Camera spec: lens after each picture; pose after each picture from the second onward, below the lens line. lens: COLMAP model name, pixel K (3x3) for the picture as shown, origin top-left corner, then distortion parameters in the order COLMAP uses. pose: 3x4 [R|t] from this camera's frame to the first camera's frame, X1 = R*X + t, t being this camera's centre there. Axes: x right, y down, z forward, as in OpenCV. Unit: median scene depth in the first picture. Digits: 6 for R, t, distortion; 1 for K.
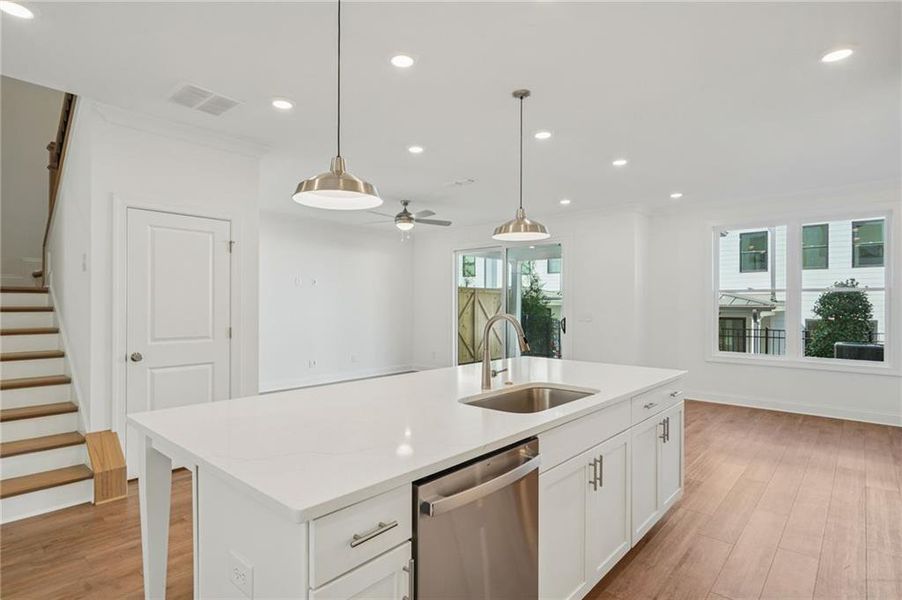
lens RADIAL K [[470.1, 0, 448.6], [0, 470.1, 303.9], [0, 0, 1]] dist [-0.003953, -0.000427]
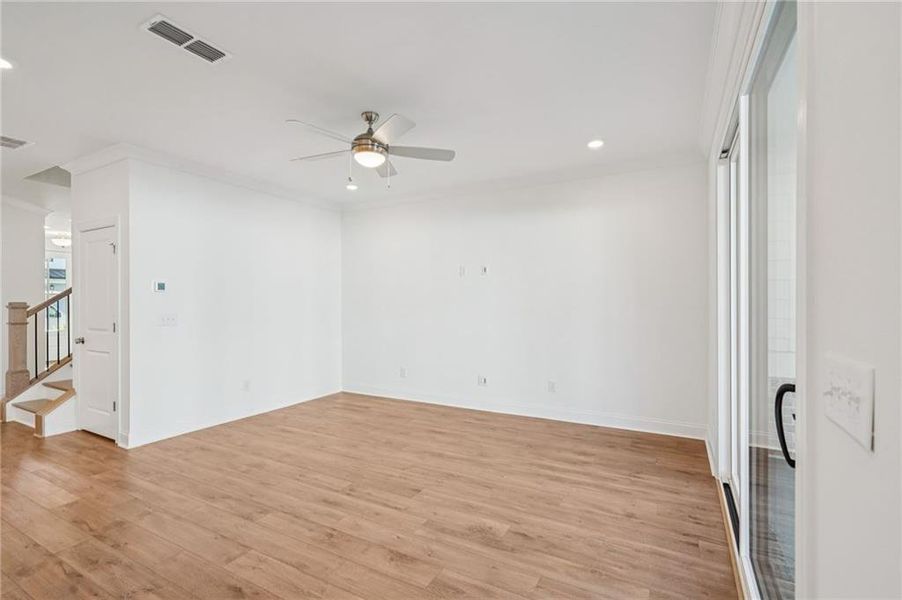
lens RADIAL K [[414.8, 0, 450.1], [0, 414.8, 303.9], [0, 0, 1]] dist [-0.006038, 0.002978]
pose [[0.217013, 0.001315, -0.976168, 0.337975], [0.003991, 0.999990, 0.002235, 0.003751], [0.976161, -0.004381, 0.217006, 0.811849]]
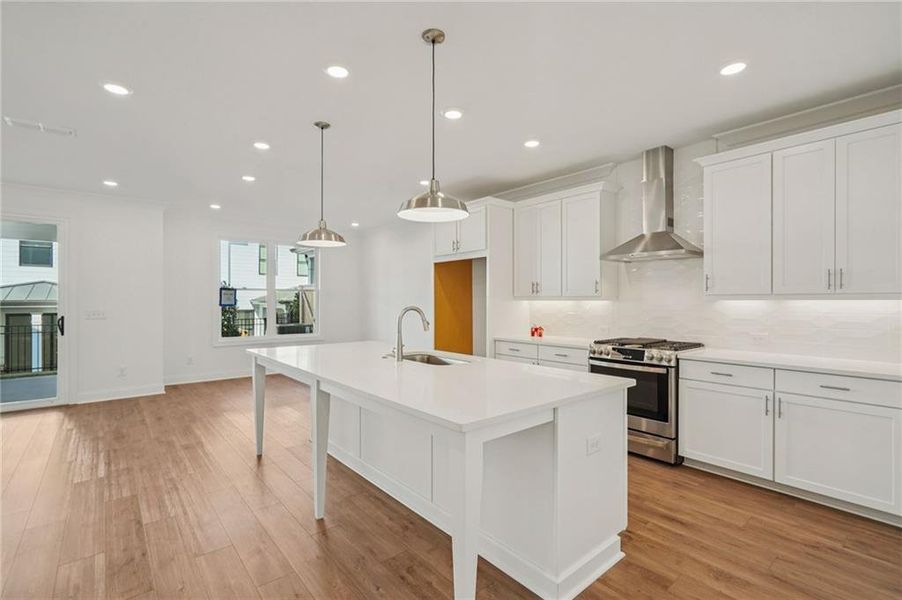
lens RADIAL K [[414.8, 0, 445.9], [0, 414.8, 298.6], [0, 0, 1]] dist [-0.006038, 0.002978]
pose [[0.152085, -0.000757, 0.988367, -0.348835], [0.002566, 0.999997, 0.000371, -0.000787], [-0.988364, 0.002479, 0.152086, 0.212408]]
